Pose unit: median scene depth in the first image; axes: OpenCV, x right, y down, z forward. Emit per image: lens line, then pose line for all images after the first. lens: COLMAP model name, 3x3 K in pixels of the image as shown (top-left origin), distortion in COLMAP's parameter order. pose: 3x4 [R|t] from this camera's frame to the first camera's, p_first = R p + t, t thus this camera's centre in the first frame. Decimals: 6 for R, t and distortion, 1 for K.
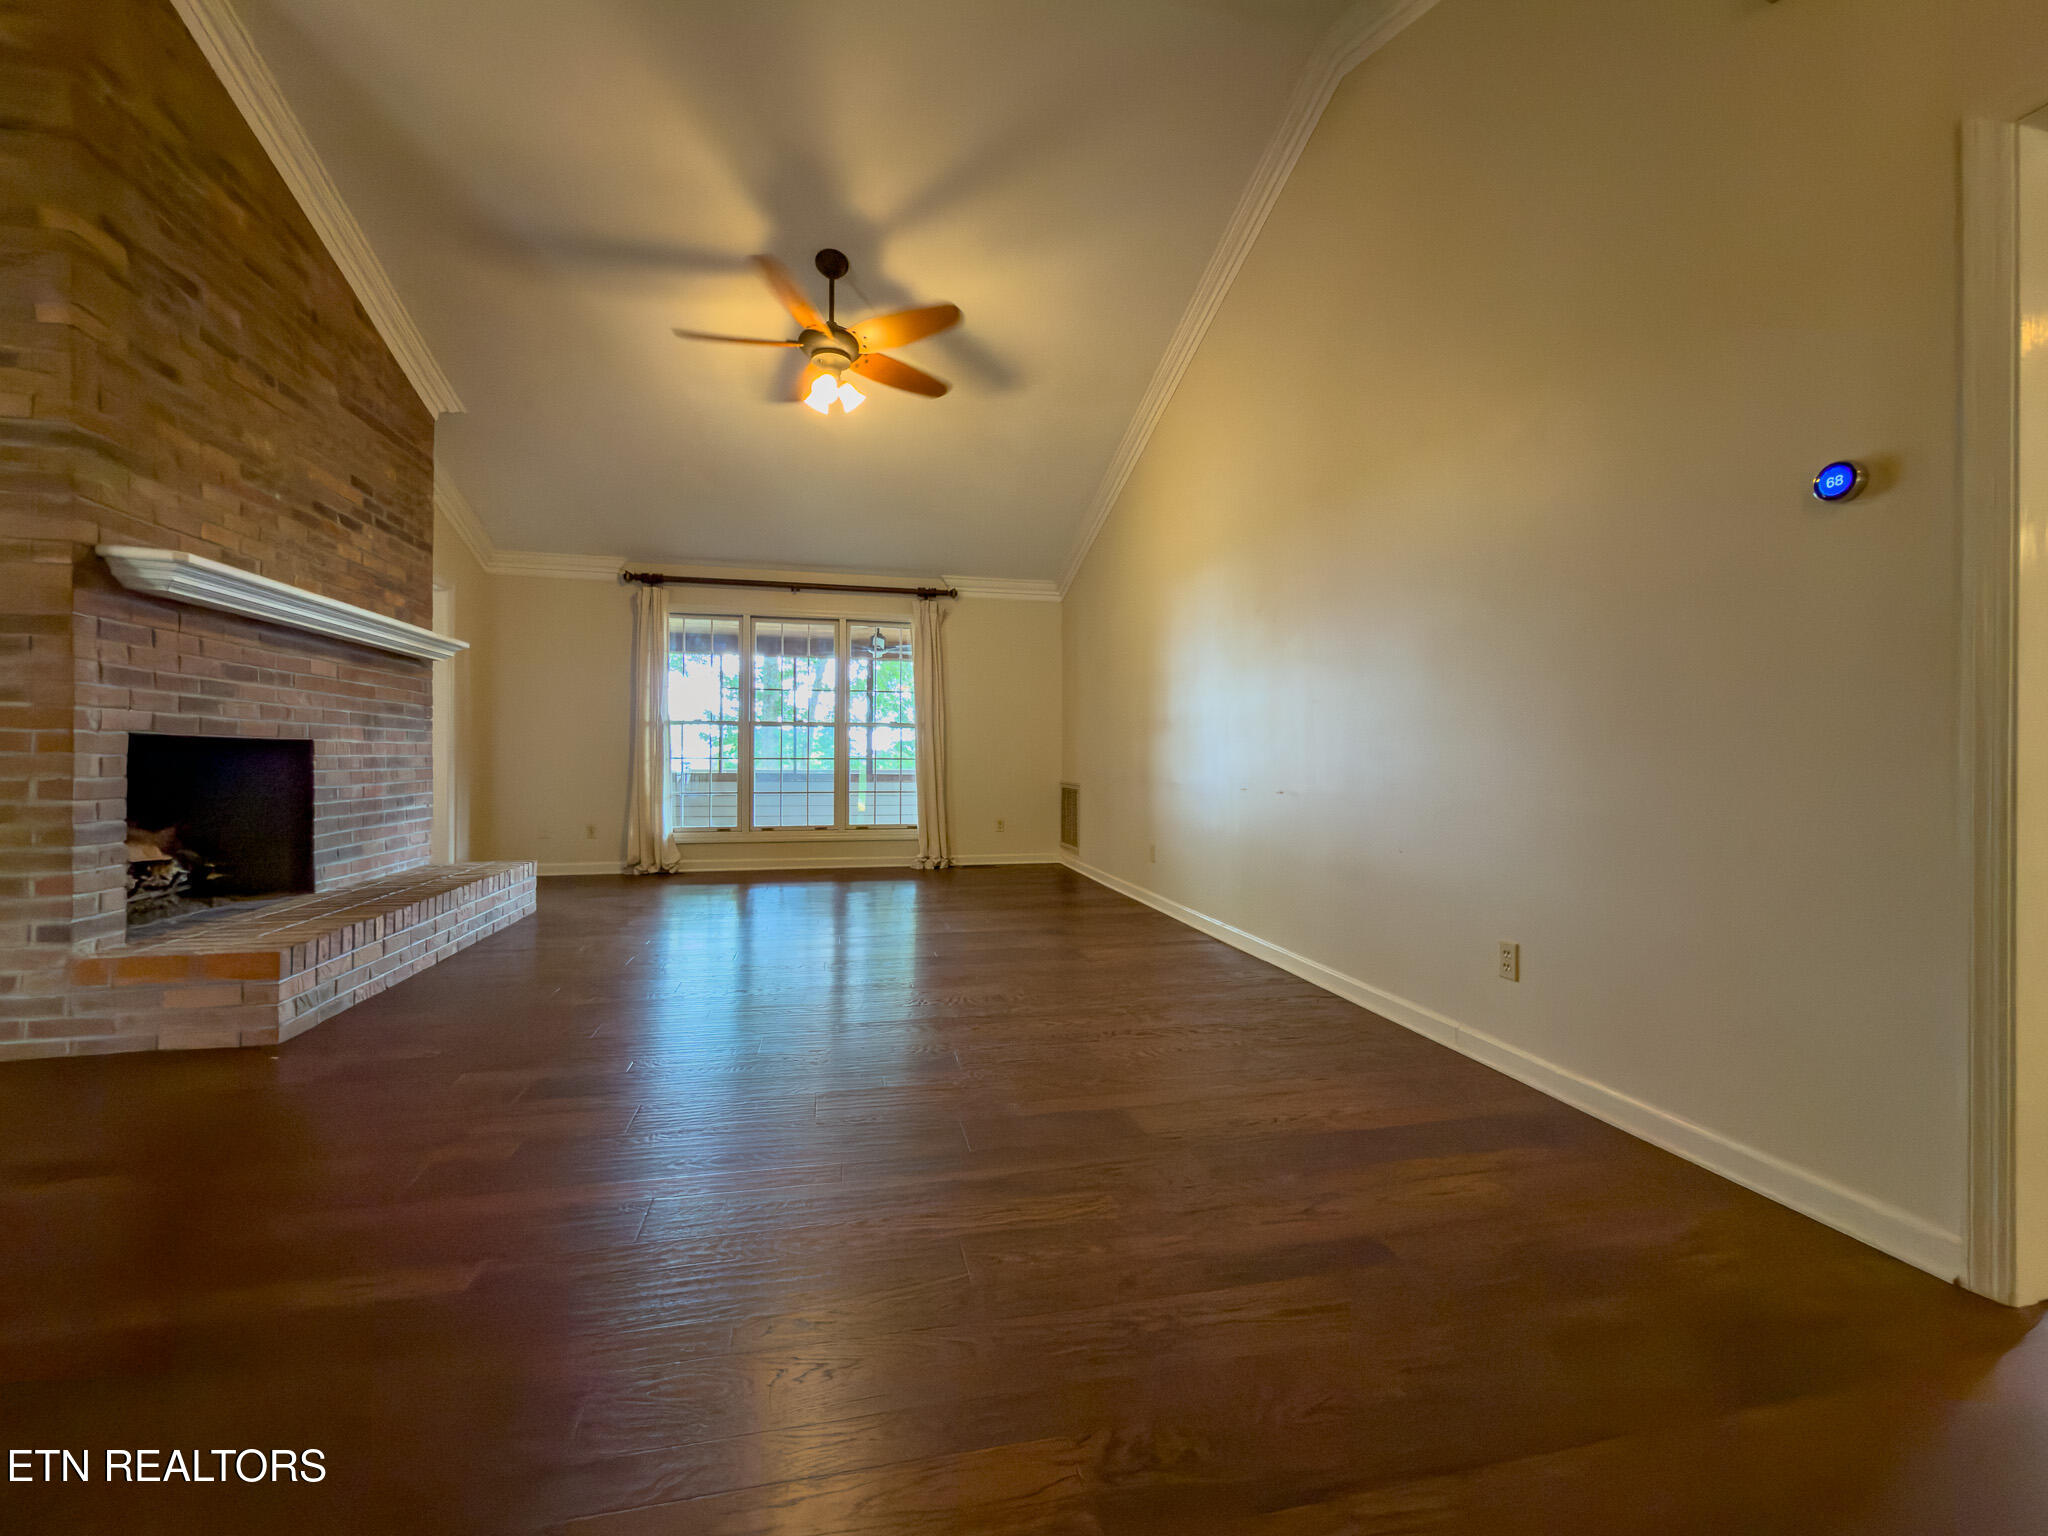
lens RADIAL K [[832.6, 0, 1018.5], [0, 832.6, 757.1], [0, 0, 1]] dist [0.000813, 0.000355]
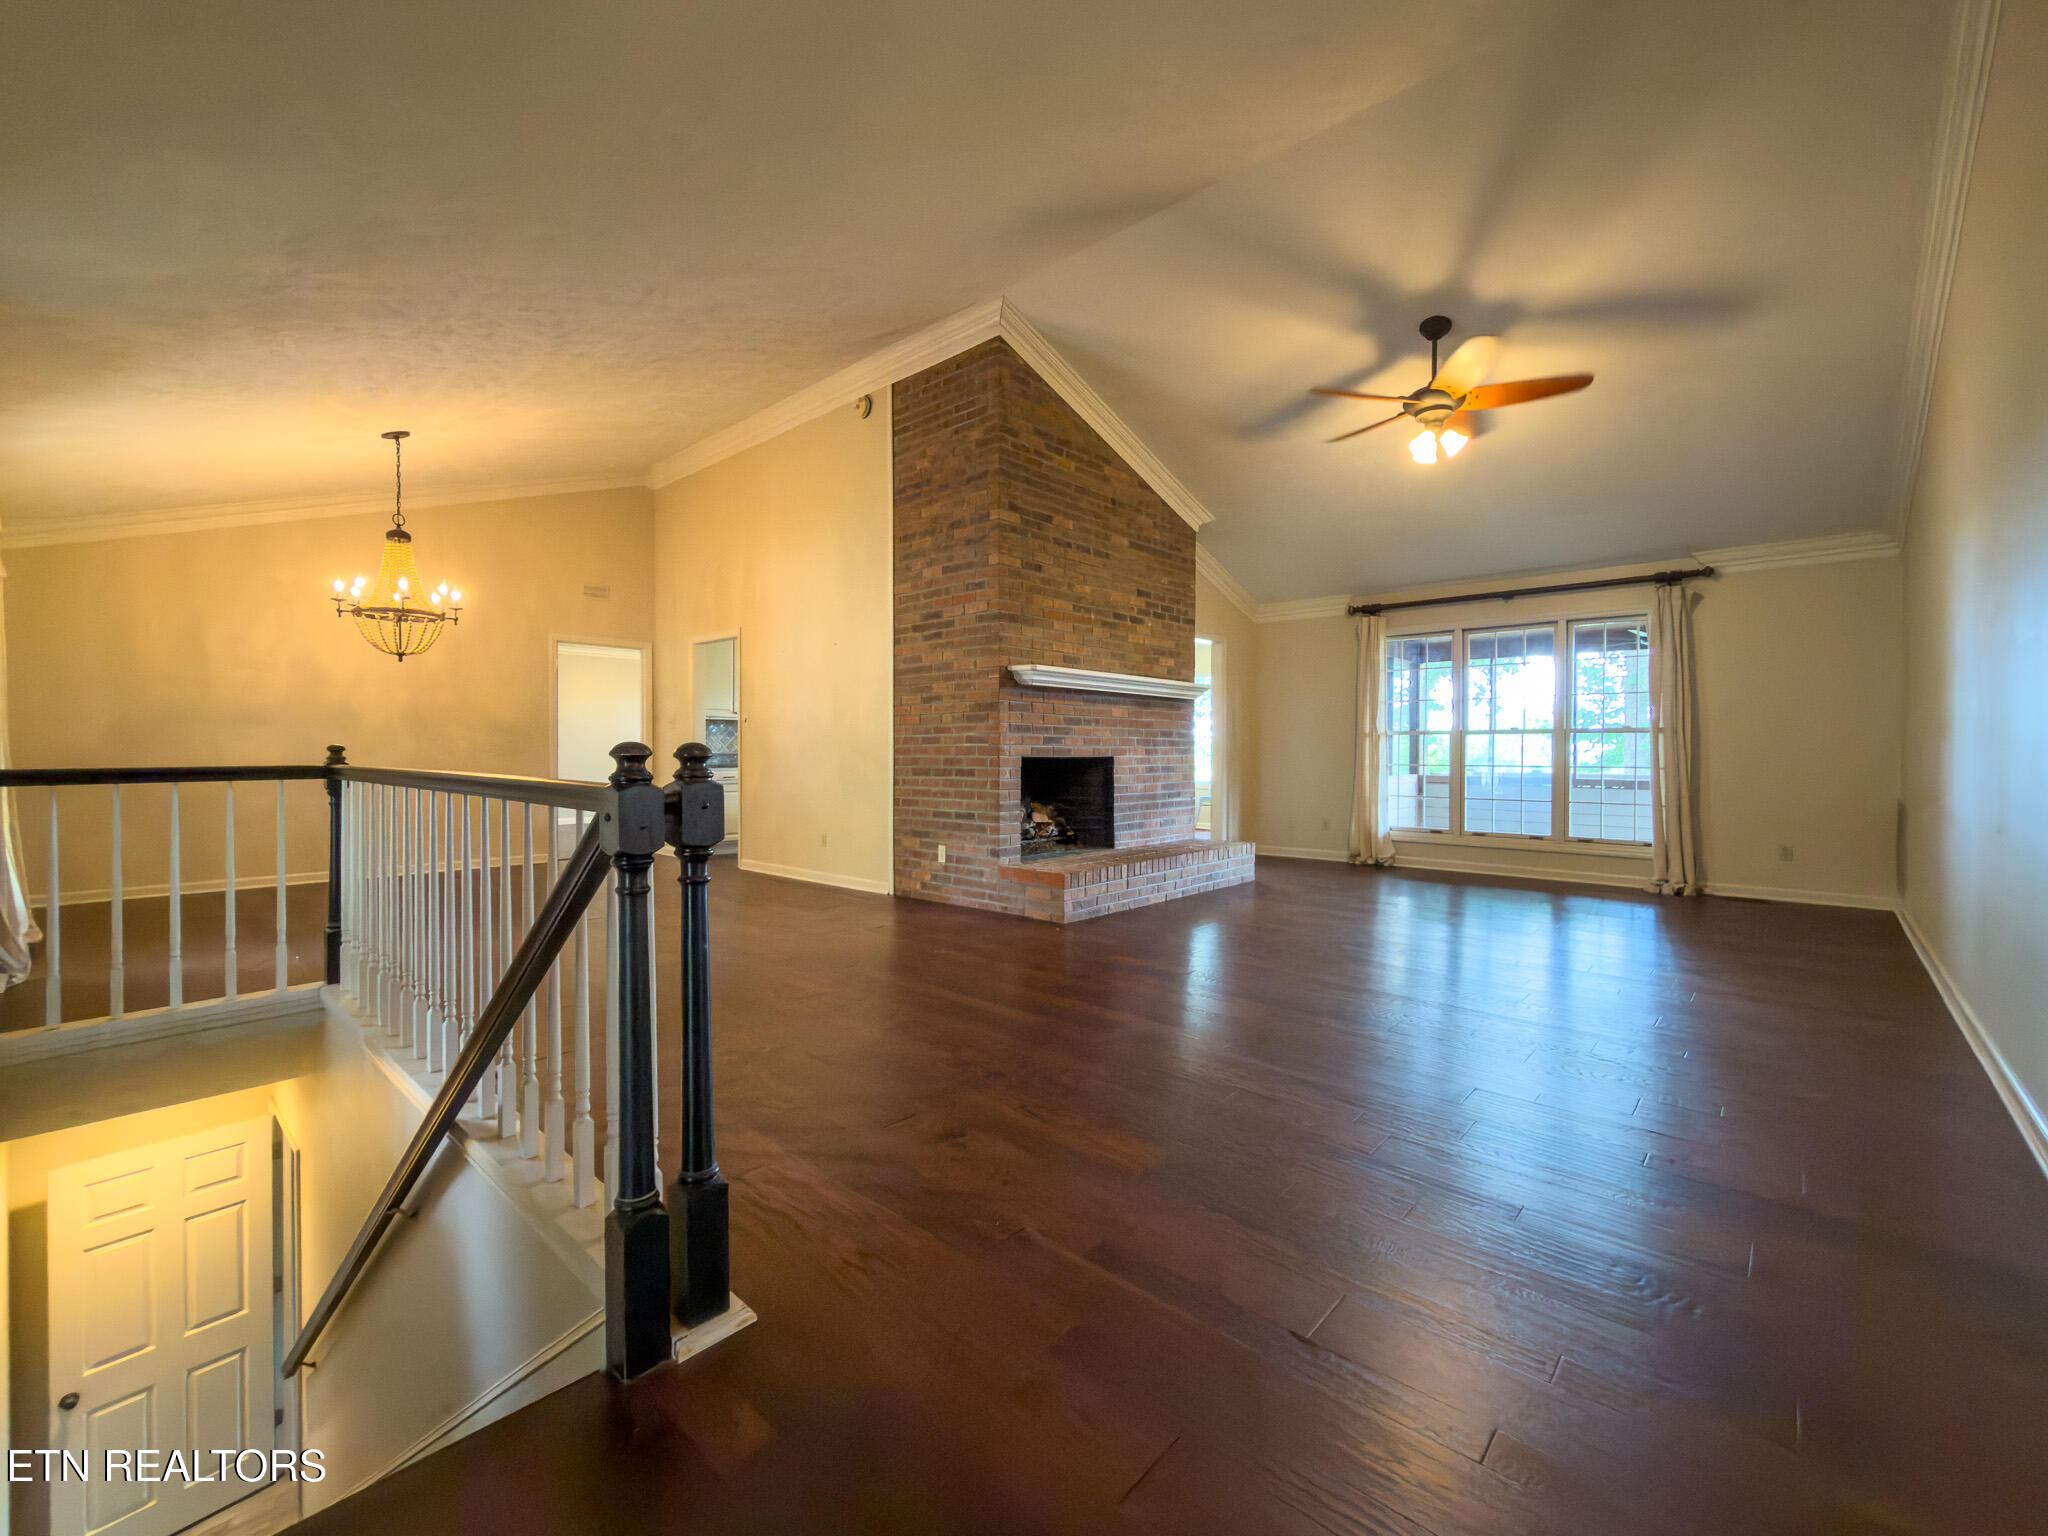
lens RADIAL K [[819.1, 0, 1022.1], [0, 819.1, 762.2], [0, 0, 1]] dist [0.000423, -0.000129]
pose [[0.578694, 0.005334, -0.815527, 0.375463], [0.001853, 0.999967, 0.007856, -0.022335], [0.815543, -0.006057, 0.578665, -0.094037]]
